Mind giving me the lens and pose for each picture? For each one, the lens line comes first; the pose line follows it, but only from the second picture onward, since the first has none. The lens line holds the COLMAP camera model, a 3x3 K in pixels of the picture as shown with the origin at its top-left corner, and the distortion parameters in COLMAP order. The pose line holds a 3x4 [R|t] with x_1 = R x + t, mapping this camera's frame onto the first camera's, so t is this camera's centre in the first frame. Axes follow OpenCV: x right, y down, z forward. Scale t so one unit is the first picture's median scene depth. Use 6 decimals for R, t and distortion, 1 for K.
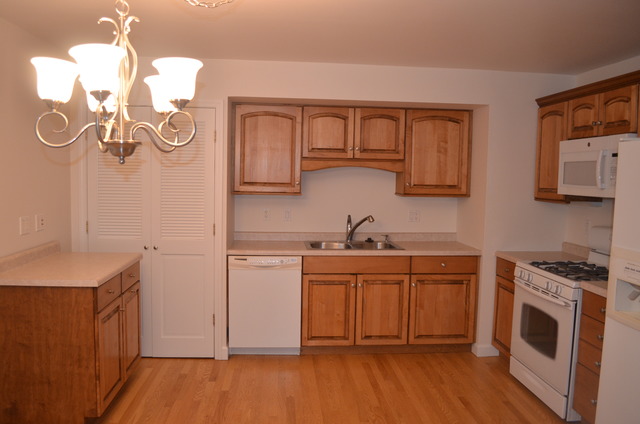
lens RADIAL K [[500.4, 0, 314.4], [0, 500.4, 210.1], [0, 0, 1]] dist [-0.082258, 0.009715]
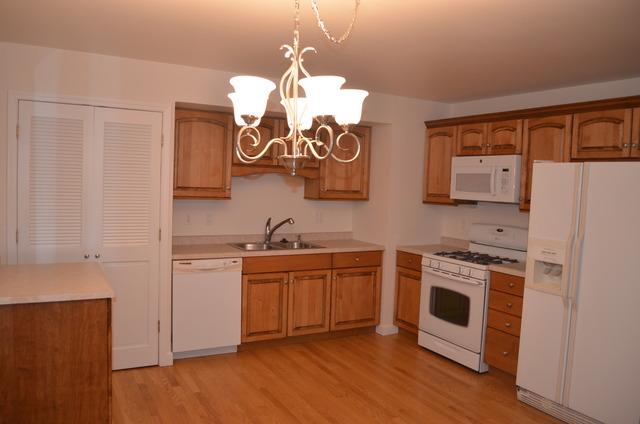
lens RADIAL K [[500.4, 0, 314.5], [0, 500.4, 210.9], [0, 0, 1]] dist [-0.082258, 0.009715]
pose [[0.910488, -0.011134, 0.413387, -0.323051], [0.011656, 0.999931, 0.001259, -0.006042], [-0.413372, 0.003672, 0.910555, -0.023082]]
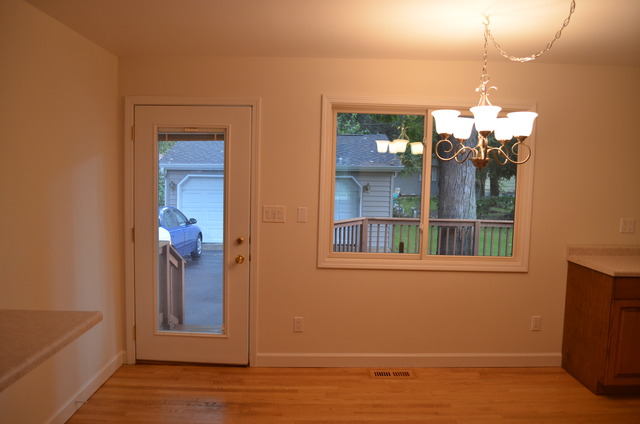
lens RADIAL K [[500.4, 0, 318.8], [0, 500.4, 212.9], [0, 0, 1]] dist [-0.082258, 0.009715]
pose [[-0.057794, 0.059321, -0.996565, 0.523165], [-0.094506, 0.993425, 0.064615, -0.004916], [0.993845, 0.097916, -0.051808, 0.219714]]
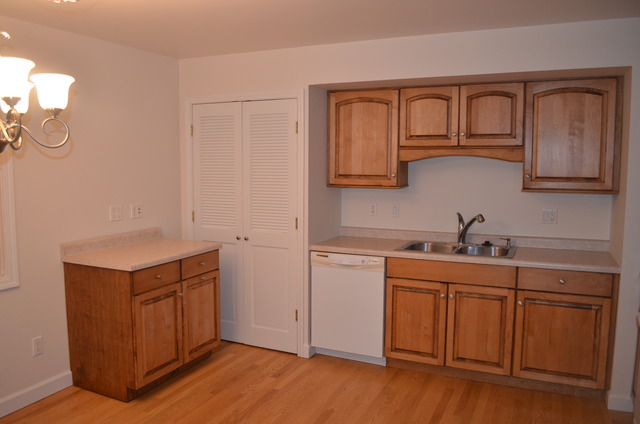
lens RADIAL K [[500.4, 0, 314.8], [0, 500.4, 211.5], [0, 0, 1]] dist [-0.082258, 0.009715]
pose [[0.872524, 0.030424, -0.487623, 0.300862], [-0.021485, 0.999483, 0.023915, -0.008178], [0.488098, -0.010390, 0.872727, 0.161711]]
